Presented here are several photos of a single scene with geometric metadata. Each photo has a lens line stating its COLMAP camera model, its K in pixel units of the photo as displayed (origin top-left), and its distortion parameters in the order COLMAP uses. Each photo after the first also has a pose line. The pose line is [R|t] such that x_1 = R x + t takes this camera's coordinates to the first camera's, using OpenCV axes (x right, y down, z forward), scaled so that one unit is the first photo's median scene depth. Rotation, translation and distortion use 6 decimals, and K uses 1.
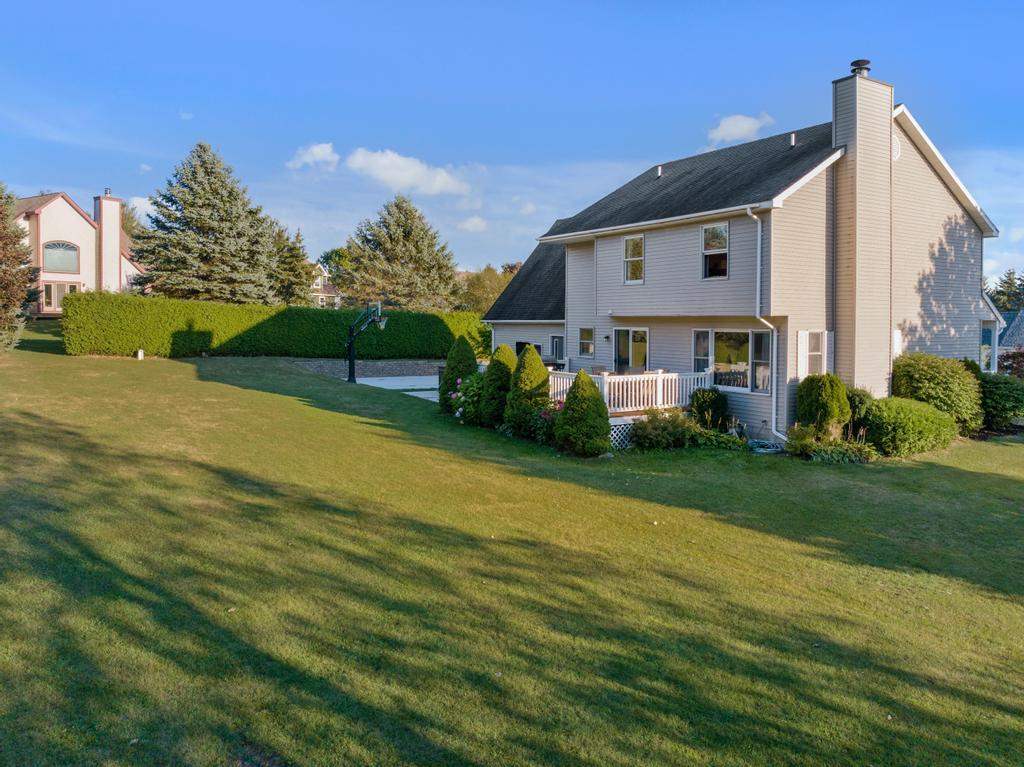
lens RADIAL K [[839.0, 0, 511.0], [0, 839.0, 375.1], [0, 0, 1]] dist [-0.037638, -0.030701]
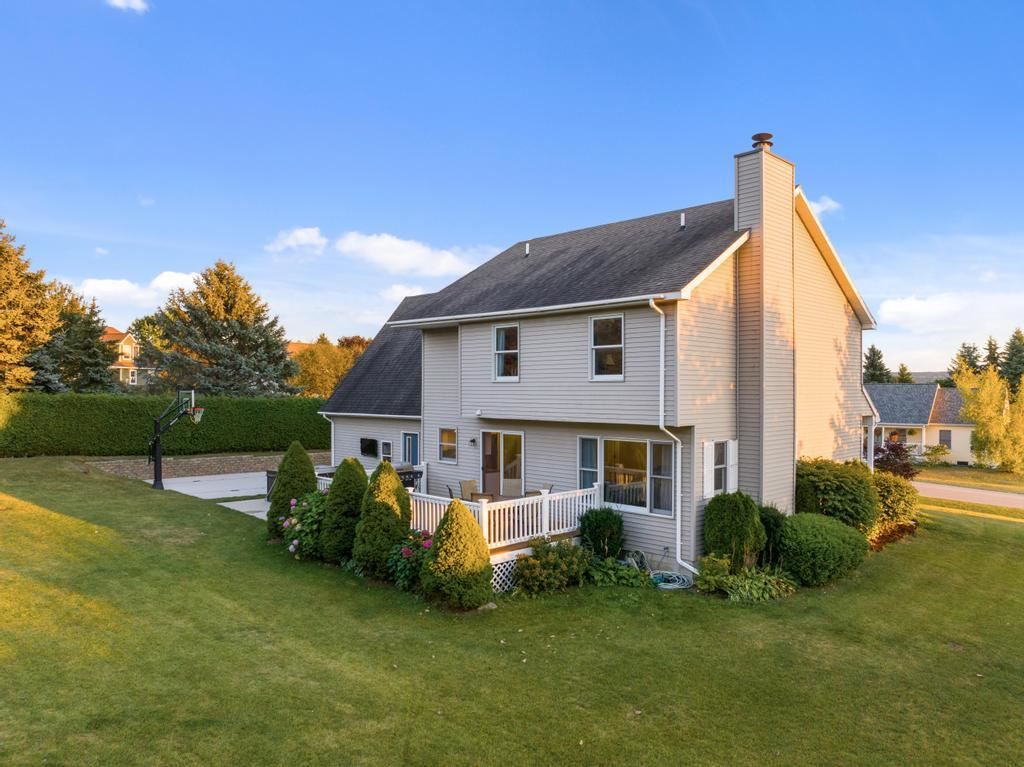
lens RADIAL K [[728.2, 0, 502.1], [0, 728.2, 391.6], [0, 0, 1]] dist [-0.034331, -0.008339]
pose [[0.974980, -0.003854, 0.222259, -0.021693], [0.010799, 0.999490, -0.030040, -0.076568], [-0.222030, 0.031688, 0.974525, 0.288059]]
